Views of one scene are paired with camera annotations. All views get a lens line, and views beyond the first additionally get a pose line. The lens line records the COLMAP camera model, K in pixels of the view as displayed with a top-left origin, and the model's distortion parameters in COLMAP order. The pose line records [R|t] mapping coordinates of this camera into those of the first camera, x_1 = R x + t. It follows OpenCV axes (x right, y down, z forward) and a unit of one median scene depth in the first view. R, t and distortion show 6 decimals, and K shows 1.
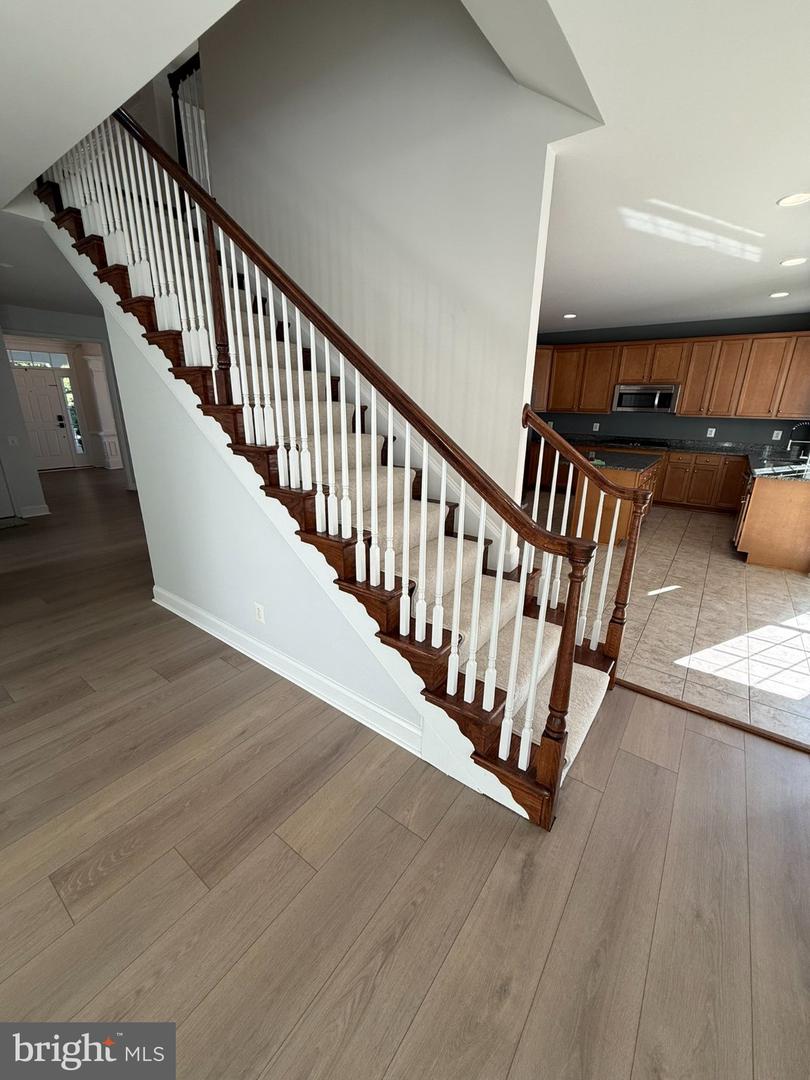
lens RADIAL K [[429.8, 0, 401.1], [0, 429.8, 539.7], [0, 0, 1]] dist [-0.001289, 0.001339]
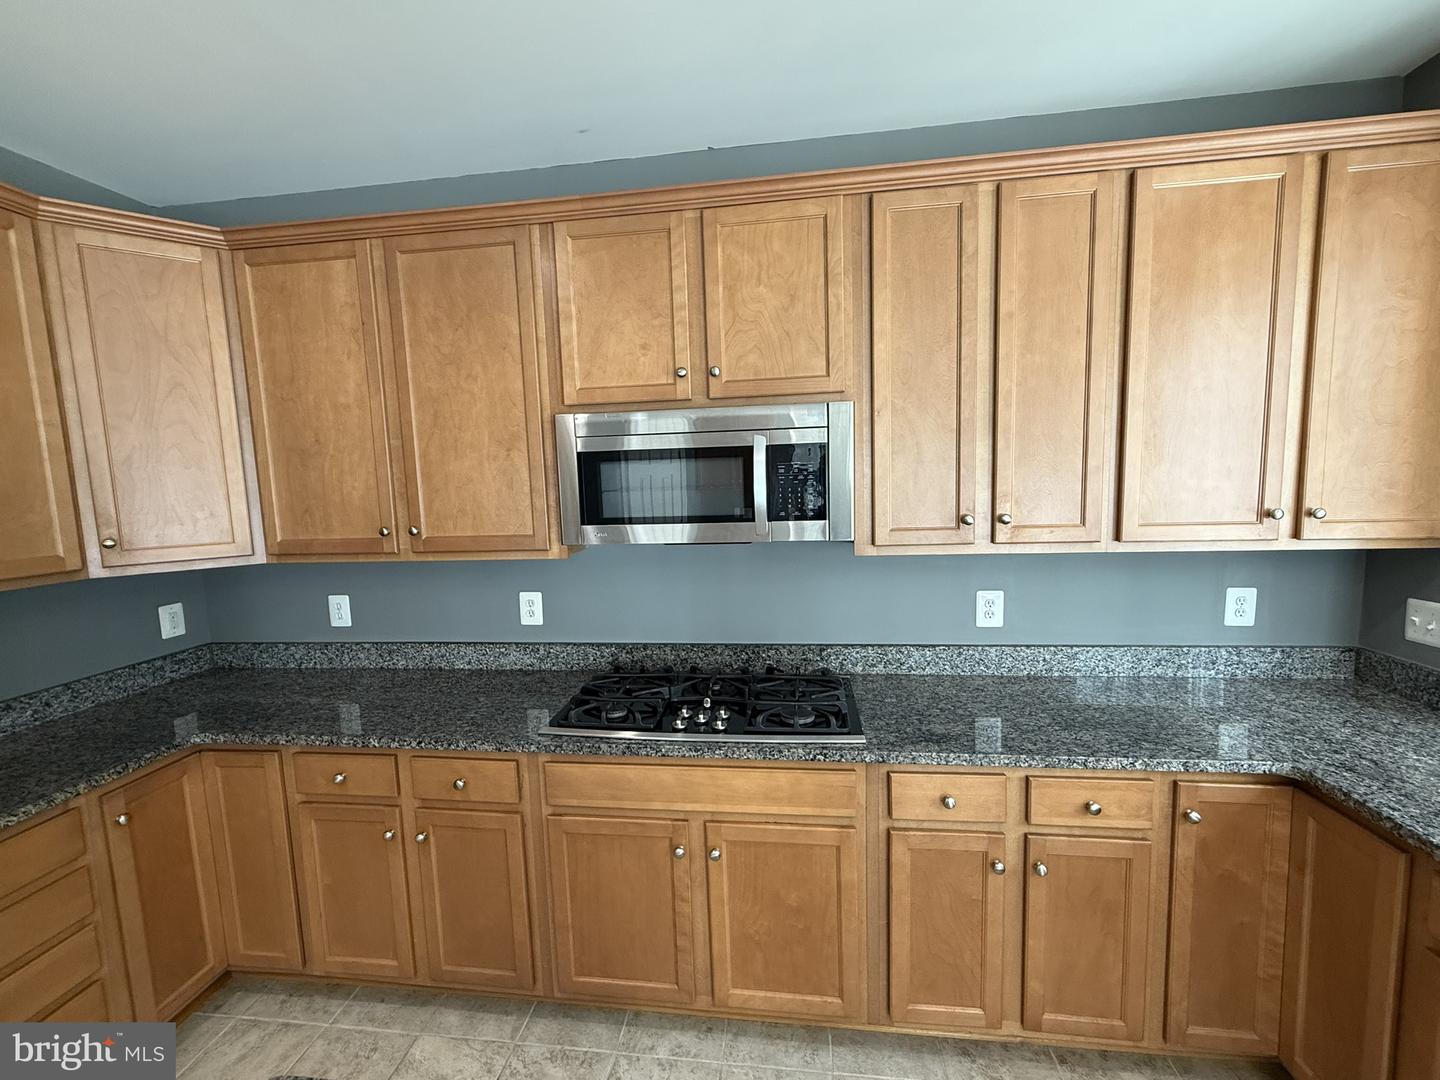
lens RADIAL K [[573.1, 0, 705.4], [0, 573.1, 538.2], [0, 0, 1]] dist [-0.001289, 0.001339]
pose [[0.875027, -0.097057, 0.474244, 0.445414], [0.192569, 0.968630, -0.157073, -0.262548], [-0.444122, 0.228768, 0.866268, 0.786913]]
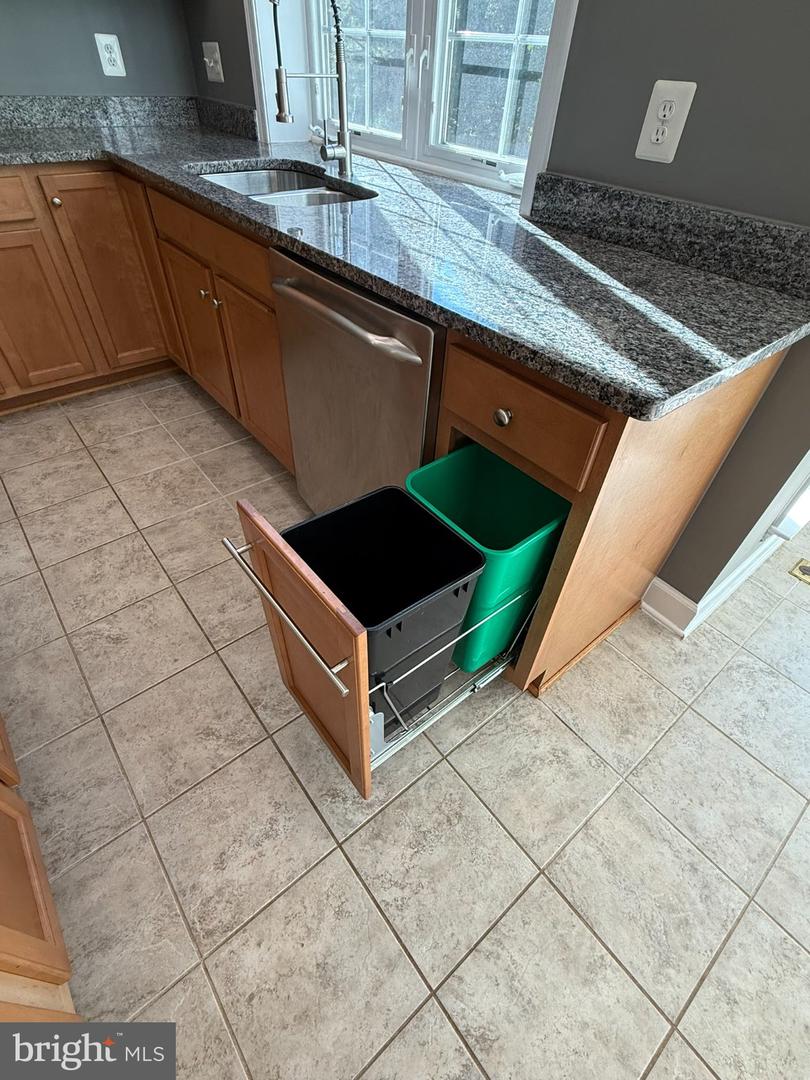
lens RADIAL K [[516.0, 0, 397.1], [0, 516.0, 535.0], [0, 0, 1]] dist [0.001207, 0.000189]
pose [[0.253094, -0.667832, 0.699960, 0.421539], [0.265688, 0.743678, 0.613476, -0.150536], [-0.930244, 0.030703, 0.365656, 0.643920]]
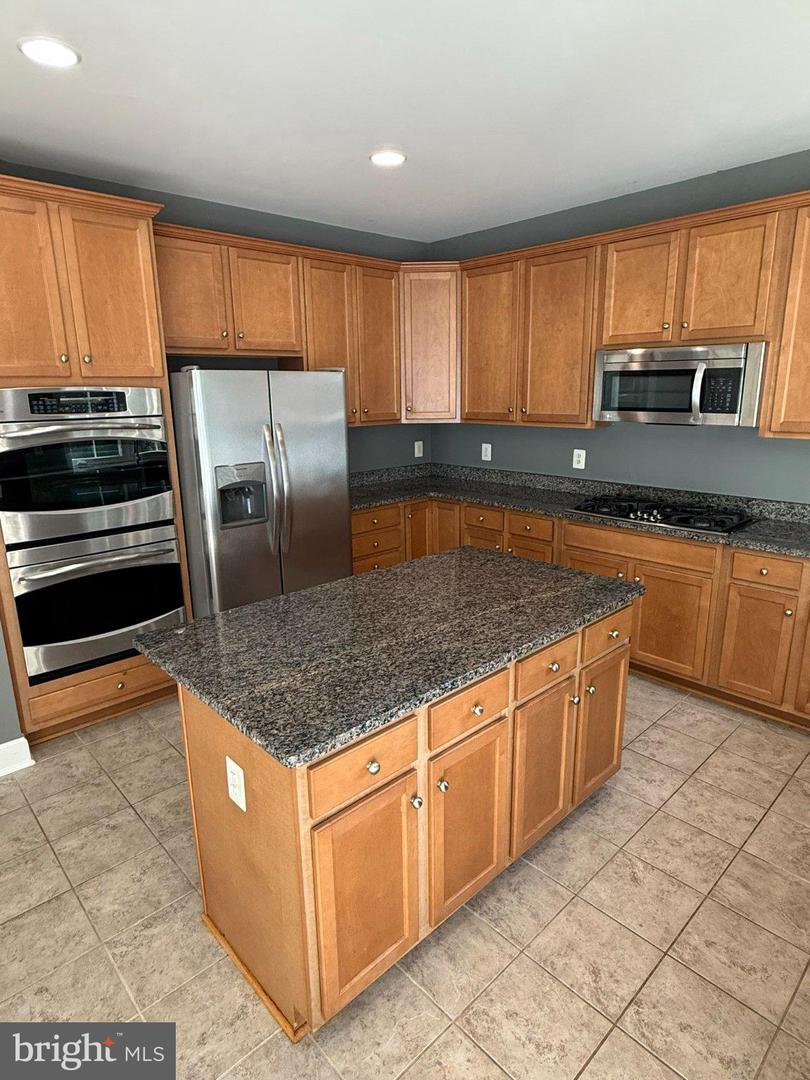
lens RADIAL K [[626.7, 0, 402.6], [0, 626.7, 539.4], [0, 0, 1]] dist [-0.001352, 0.000222]
pose [[0.981702, 0.013834, -0.189923, 0.455970], [-0.026784, 0.997474, -0.065793, -0.167496], [0.188533, 0.069676, 0.979592, 0.477255]]
